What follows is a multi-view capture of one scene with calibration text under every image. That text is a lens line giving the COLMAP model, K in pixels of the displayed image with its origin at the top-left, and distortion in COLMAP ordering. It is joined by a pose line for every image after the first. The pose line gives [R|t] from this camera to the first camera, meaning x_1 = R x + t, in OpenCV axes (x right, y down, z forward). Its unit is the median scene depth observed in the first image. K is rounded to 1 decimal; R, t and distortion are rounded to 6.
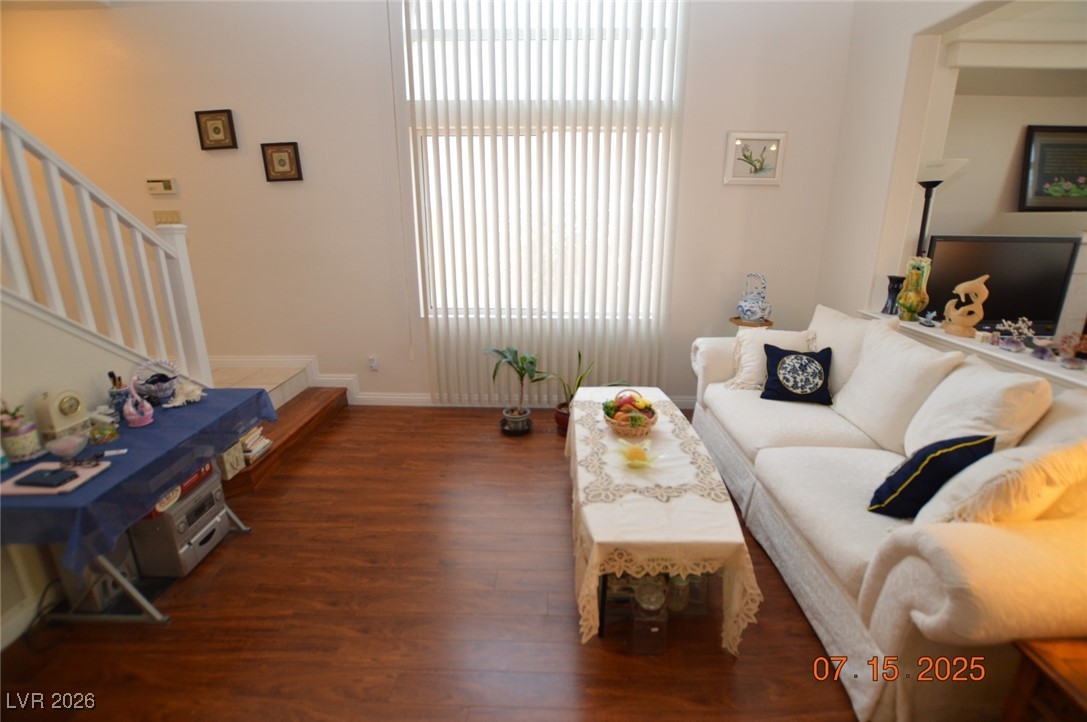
lens RADIAL K [[486.3, 0, 549.3], [0, 486.3, 351.6], [0, 0, 1]] dist [-0.024538, 0.000047]
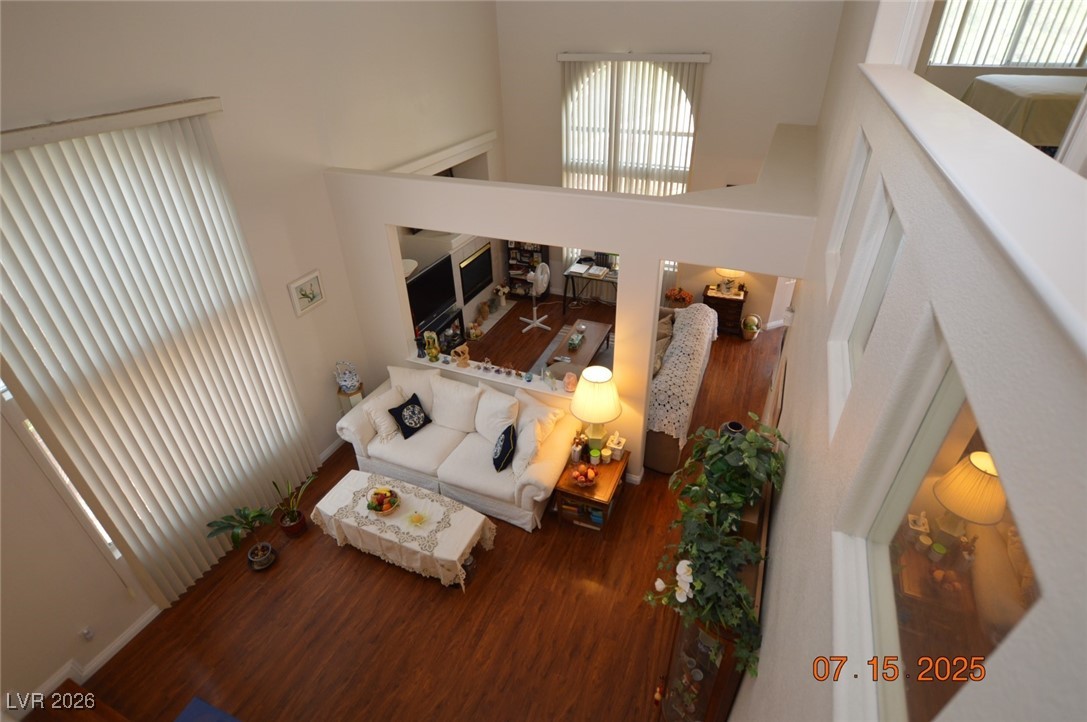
lens RADIAL K [[537.9, 0, 540.9], [0, 537.9, 361.3], [0, 0, 1]] dist [-0.004455, 0.000011]
pose [[0.392770, -0.508711, 0.766123, -0.768503], [0.282438, 0.859537, 0.425940, -0.886689], [-0.875191, 0.049086, 0.481280, -0.431435]]
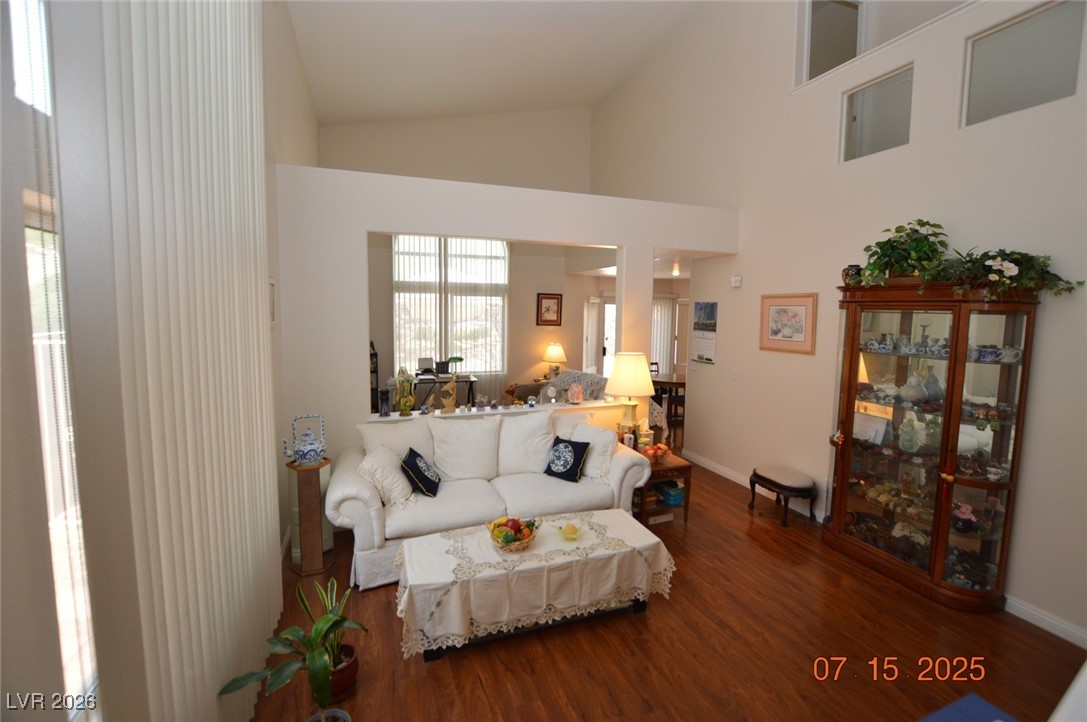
lens RADIAL K [[486.3, 0, 549.0], [0, 486.3, 355.6], [0, 0, 1]] dist [-0.024538, 0.000047]
pose [[-0.355705, -0.089040, 0.930347, -0.834250], [0.251539, 0.949599, 0.187055, -0.431834], [-0.900112, 0.300555, -0.315381, 1.035140]]
